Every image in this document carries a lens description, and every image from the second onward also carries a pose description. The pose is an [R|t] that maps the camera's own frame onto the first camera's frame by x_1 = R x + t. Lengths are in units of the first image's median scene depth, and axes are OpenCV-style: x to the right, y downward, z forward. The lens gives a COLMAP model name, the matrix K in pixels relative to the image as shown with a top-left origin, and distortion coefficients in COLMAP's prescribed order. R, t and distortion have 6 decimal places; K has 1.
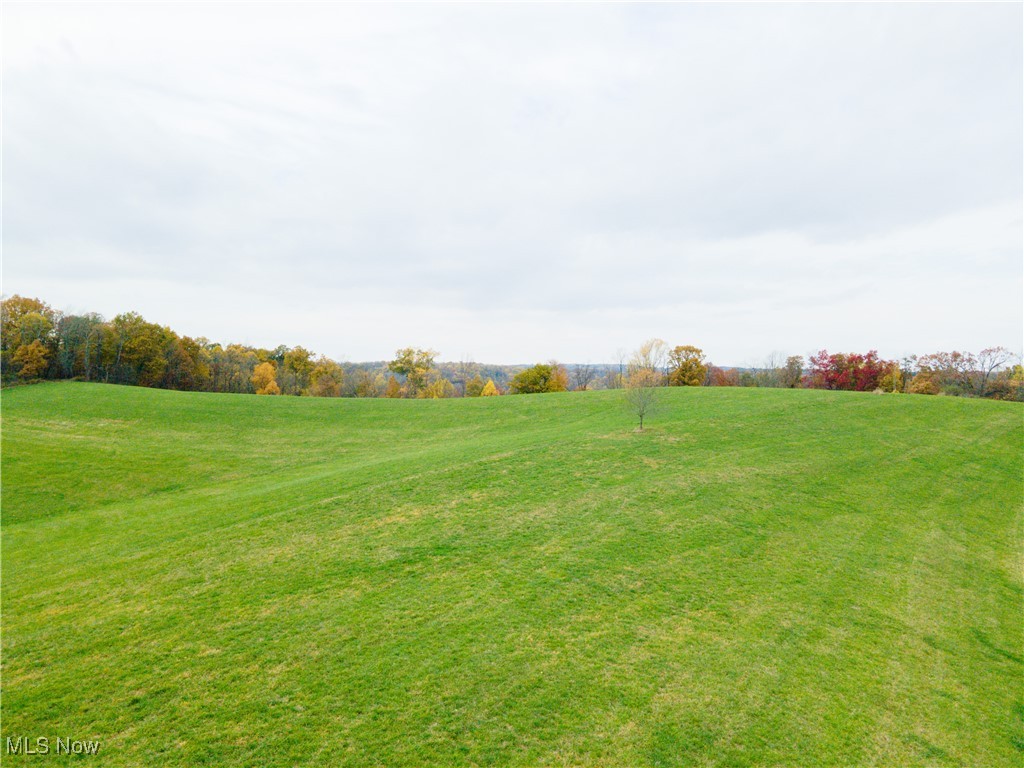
lens RADIAL K [[756.4, 0, 507.4], [0, 756.4, 381.1], [0, 0, 1]] dist [0.025409, 0.045515]
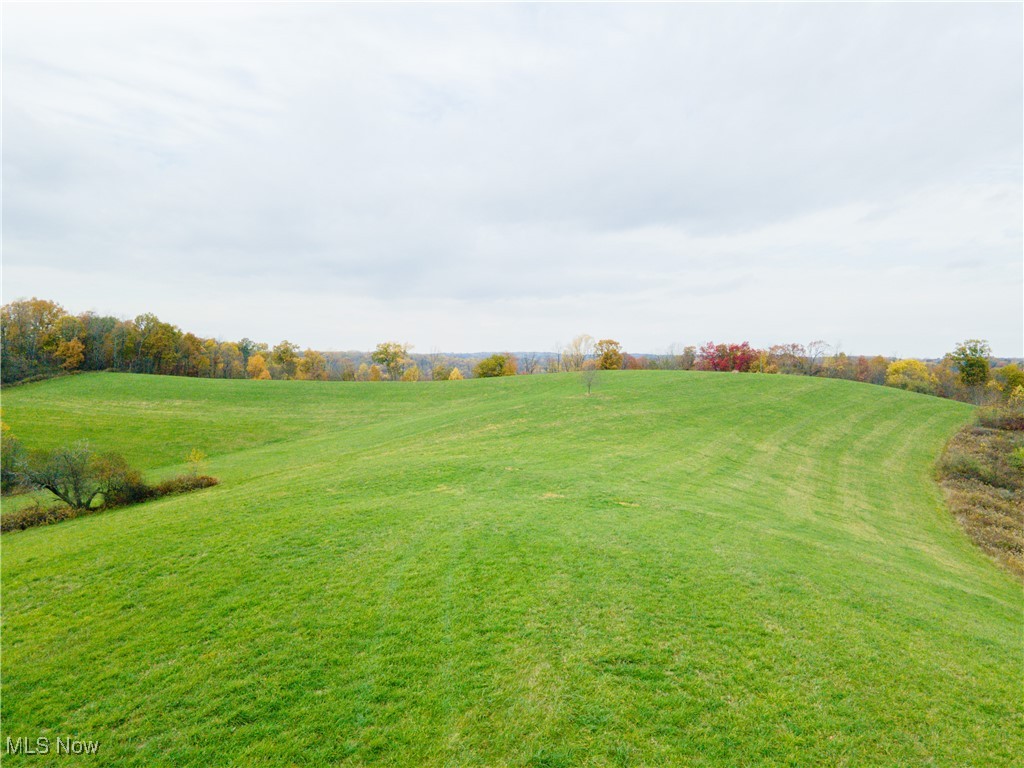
lens RADIAL K [[756.4, 0, 507.4], [0, 756.4, 381.1], [0, 0, 1]] dist [0.025409, 0.045515]
pose [[0.993955, -0.012634, 0.109055, -0.075828], [0.010921, 0.999808, 0.016298, 0.001917], [-0.109240, -0.015009, 0.993902, -0.268825]]
